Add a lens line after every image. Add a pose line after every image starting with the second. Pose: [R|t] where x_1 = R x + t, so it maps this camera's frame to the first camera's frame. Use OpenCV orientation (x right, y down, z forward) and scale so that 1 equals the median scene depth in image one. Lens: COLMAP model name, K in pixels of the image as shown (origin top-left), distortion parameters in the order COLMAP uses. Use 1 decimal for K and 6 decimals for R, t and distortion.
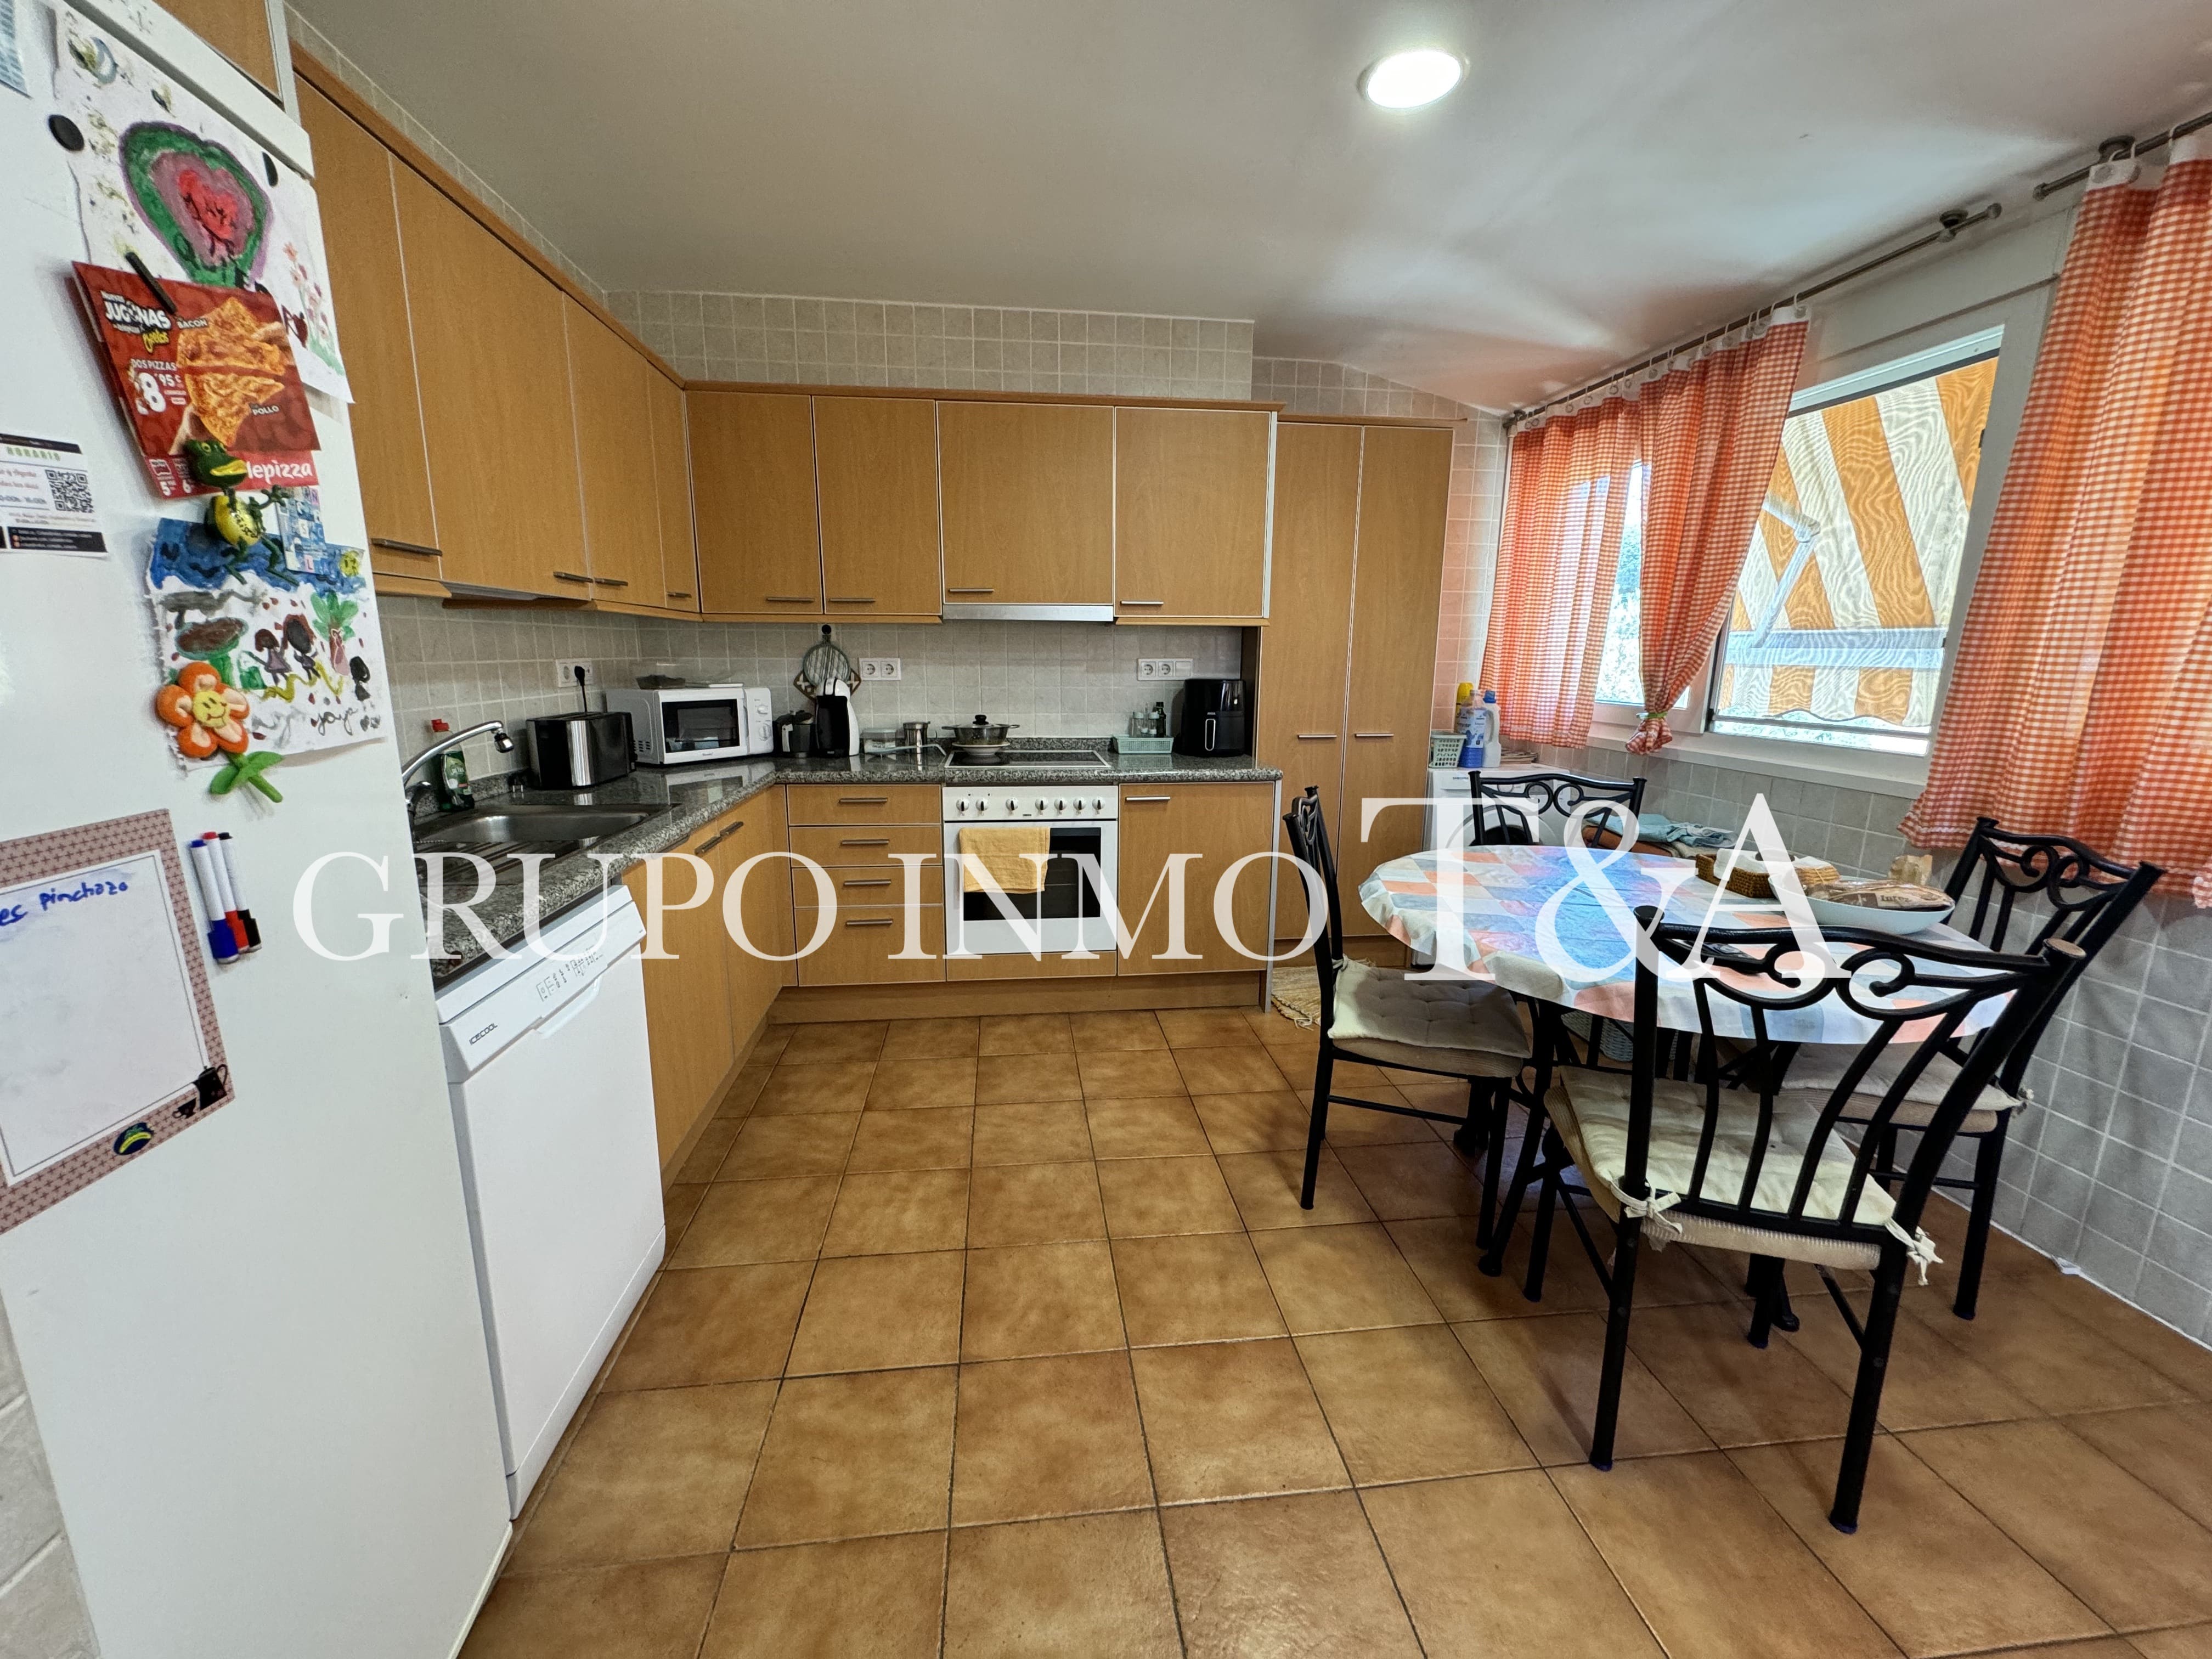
lens RADIAL K [[882.8, 0, 1106.0], [0, 882.8, 829.5], [0, 0, 1]] dist [-0.001091, 0.000071]
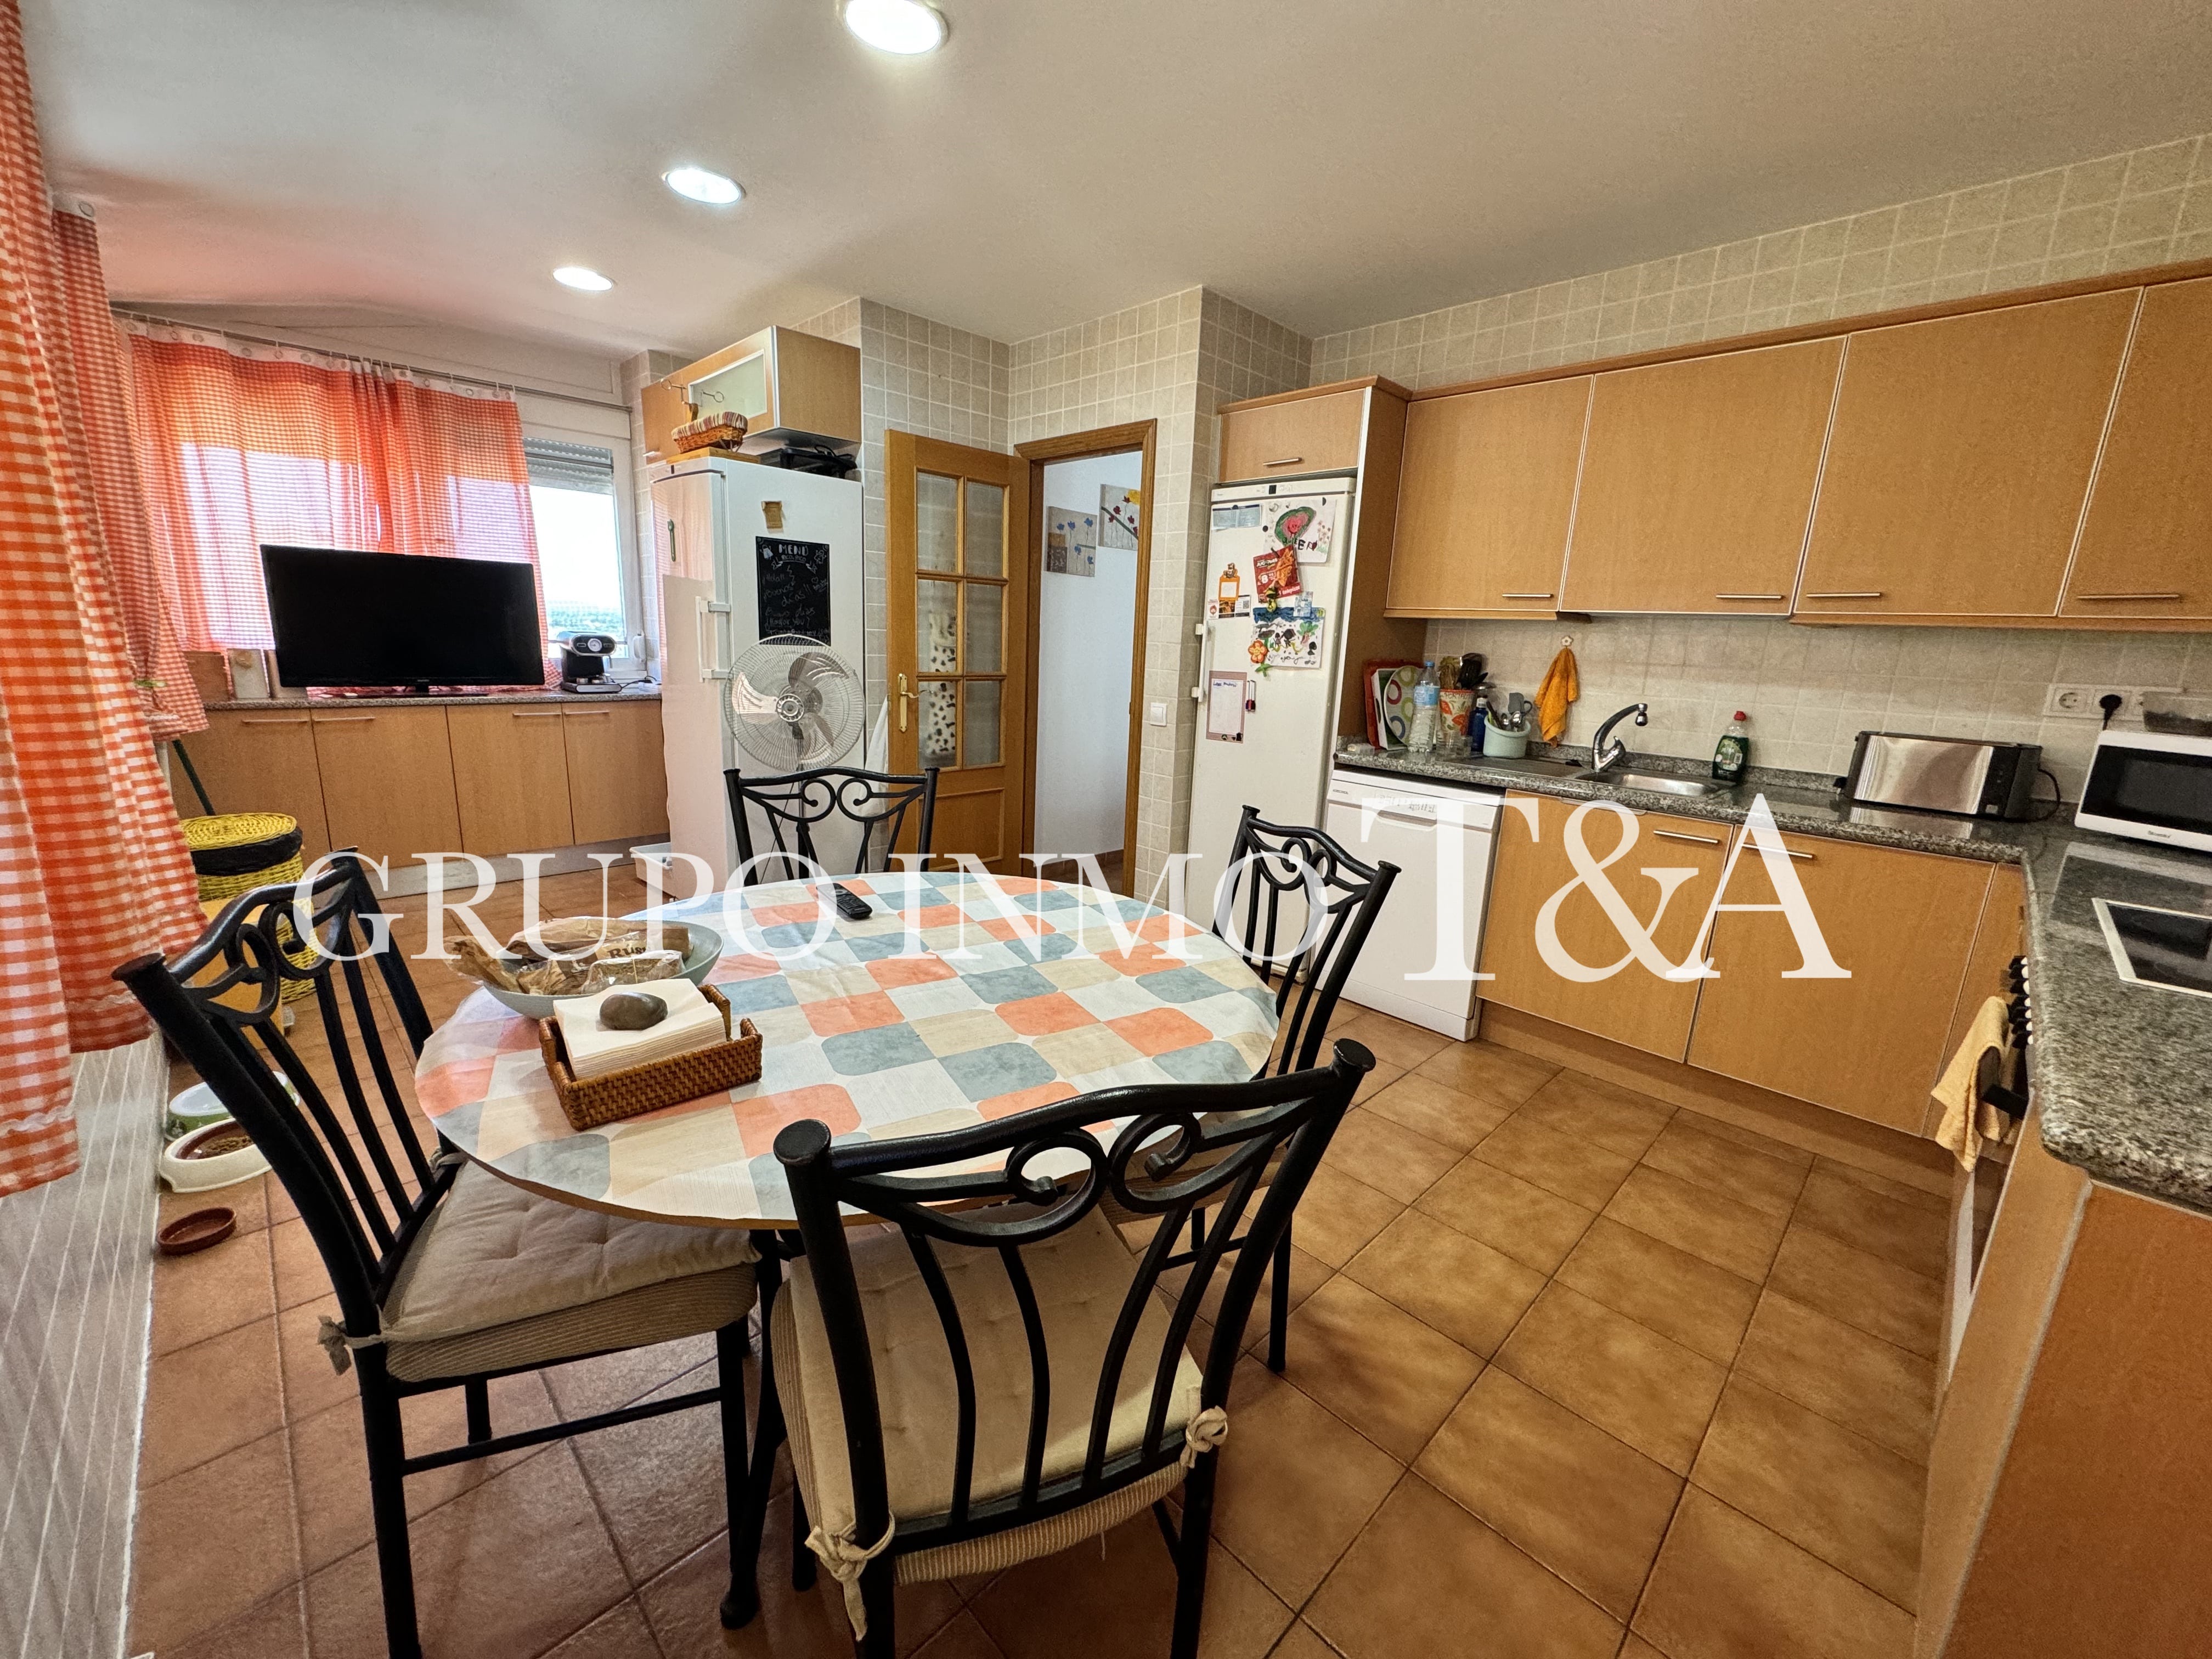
lens RADIAL K [[882.8, 0, 1106.0], [0, 882.8, 829.5], [0, 0, 1]] dist [-0.001091, 0.000071]
pose [[-0.785739, 0.096682, -0.610956, 2.067335], [-0.168102, 0.917160, 0.361330, -0.705029], [0.595278, 0.386614, -0.704396, 3.598866]]
